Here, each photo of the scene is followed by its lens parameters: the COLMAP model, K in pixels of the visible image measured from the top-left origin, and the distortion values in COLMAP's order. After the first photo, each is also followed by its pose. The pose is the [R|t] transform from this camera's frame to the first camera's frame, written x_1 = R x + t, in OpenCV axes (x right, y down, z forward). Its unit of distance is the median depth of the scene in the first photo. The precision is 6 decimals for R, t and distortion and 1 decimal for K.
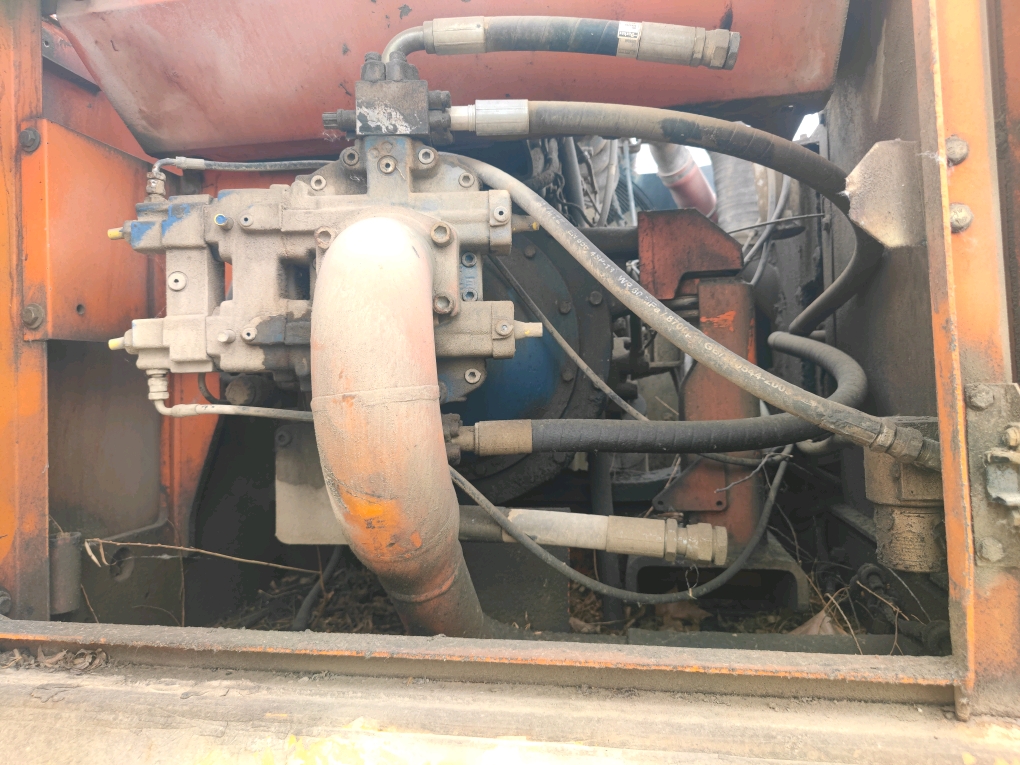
lens RADIAL K [[706.2, 0, 515.6], [0, 706.2, 373.8], [0, 0, 1]] dist [0.057841, -0.049090]
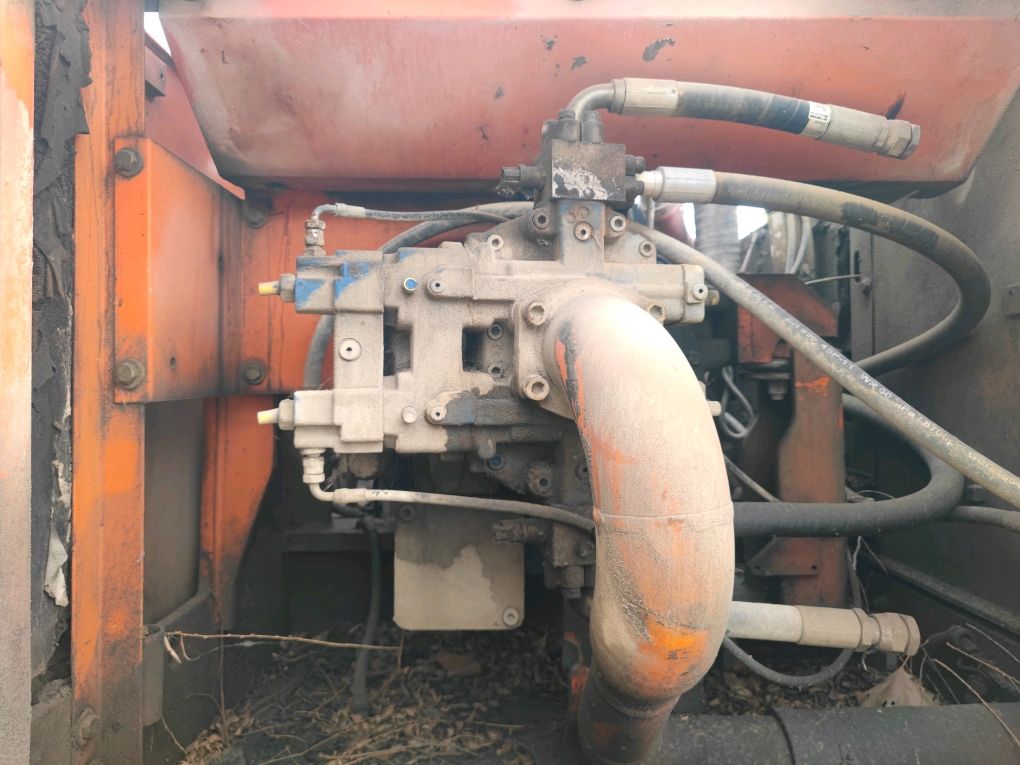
lens RADIAL K [[706.2, 0, 506.6], [0, 706.2, 371.4], [0, 0, 1]] dist [0.057841, -0.049090]
pose [[0.980406, 0.030139, 0.194667, -0.437466], [-0.030830, 0.999525, 0.000519, -0.105504], [-0.194559, -0.006510, 0.980869, 0.106001]]
